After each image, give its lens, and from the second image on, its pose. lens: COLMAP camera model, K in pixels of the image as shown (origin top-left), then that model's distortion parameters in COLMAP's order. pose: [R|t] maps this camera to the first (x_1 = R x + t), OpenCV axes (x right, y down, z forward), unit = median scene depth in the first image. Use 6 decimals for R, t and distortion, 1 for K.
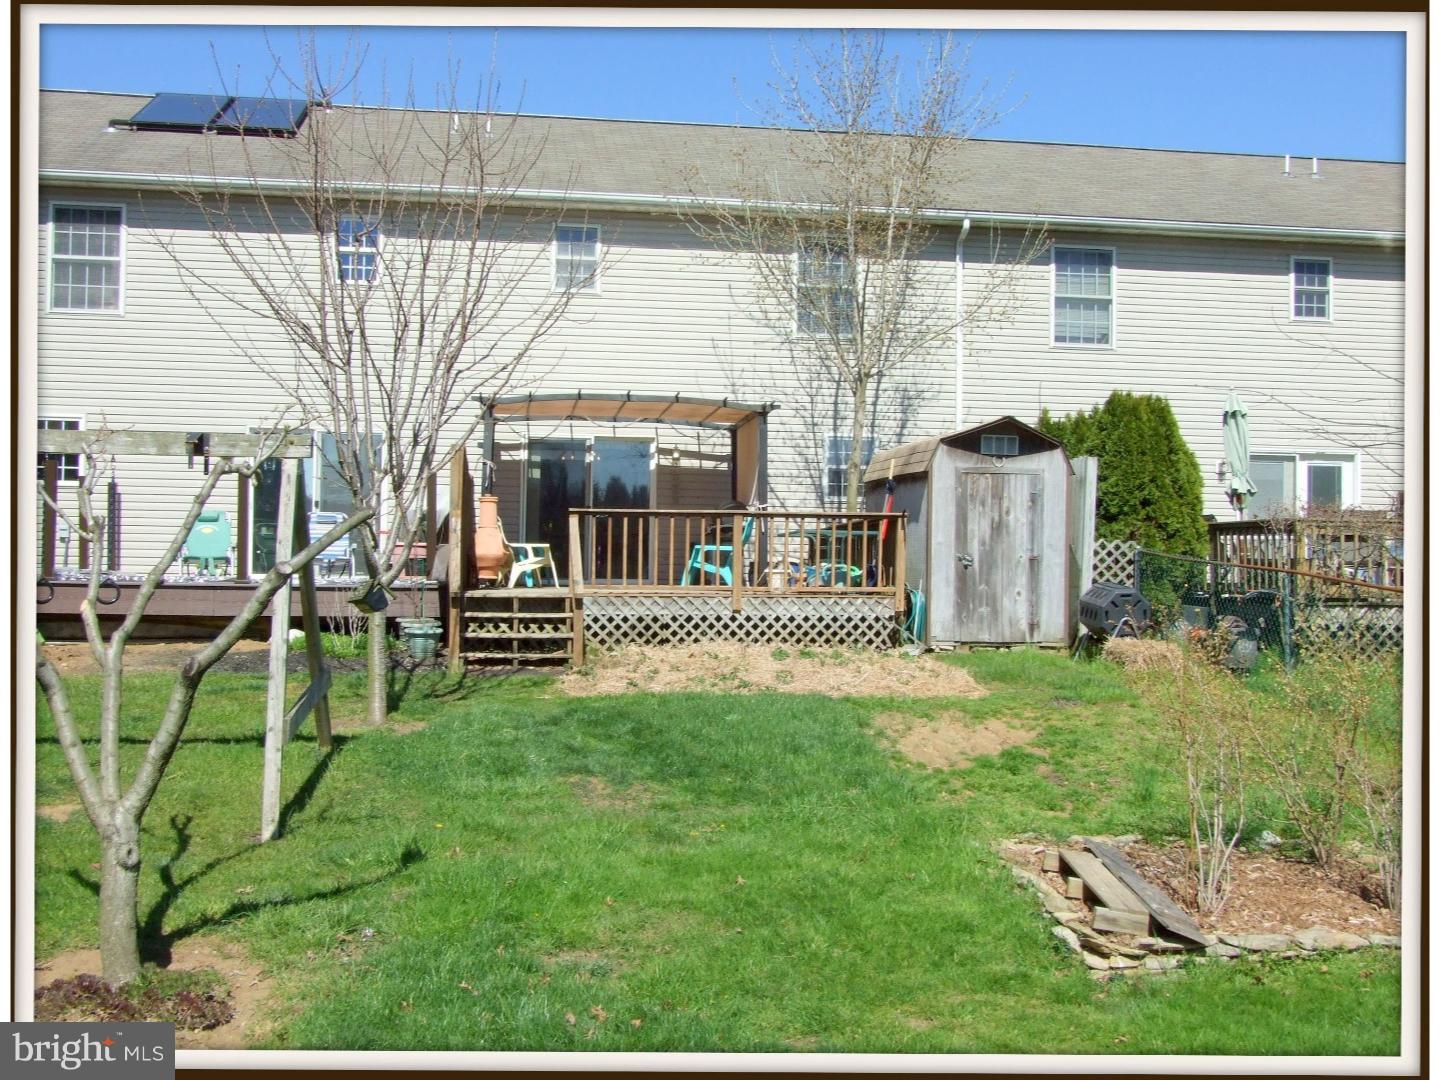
lens RADIAL K [[1586.4, 0, 720.0], [0, 1586.4, 540.0], [0, 0, 1]] dist [-0.042800, 0.019449]
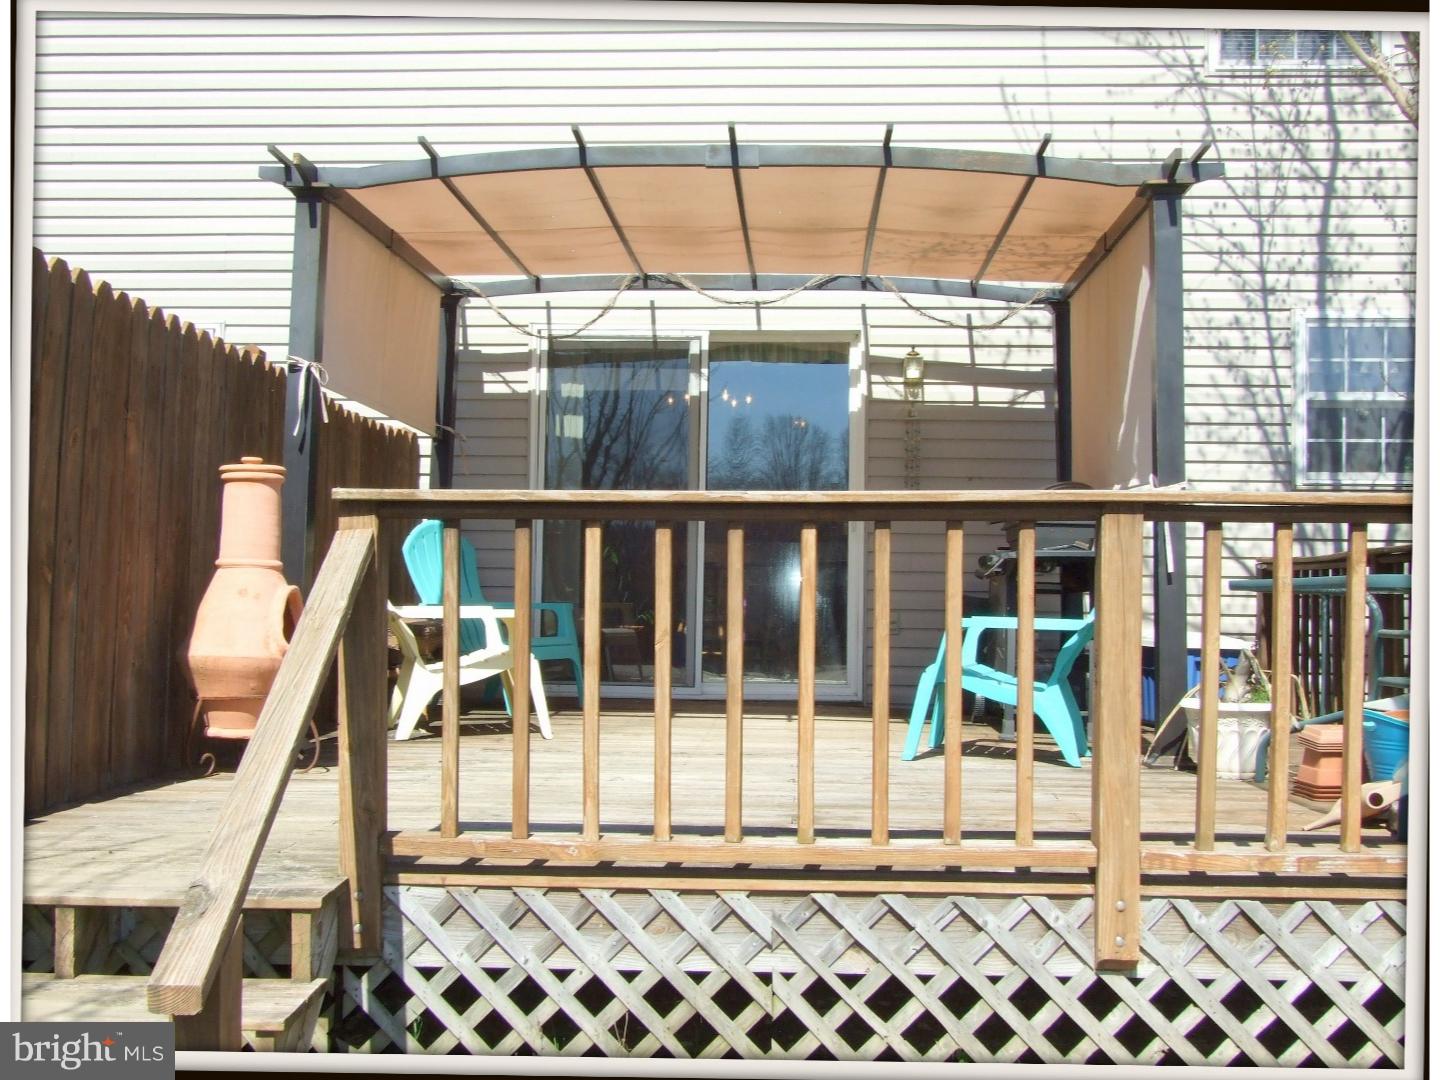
lens RADIAL K [[1586.4, 0, 720.0], [0, 1586.4, 540.0], [0, 0, 1]] dist [-0.042800, 0.019449]
pose [[0.982335, -0.008169, -0.186950, -0.001275], [0.006152, 0.999916, -0.011367, -0.007487], [0.187027, 0.010016, 0.982304, 0.605429]]
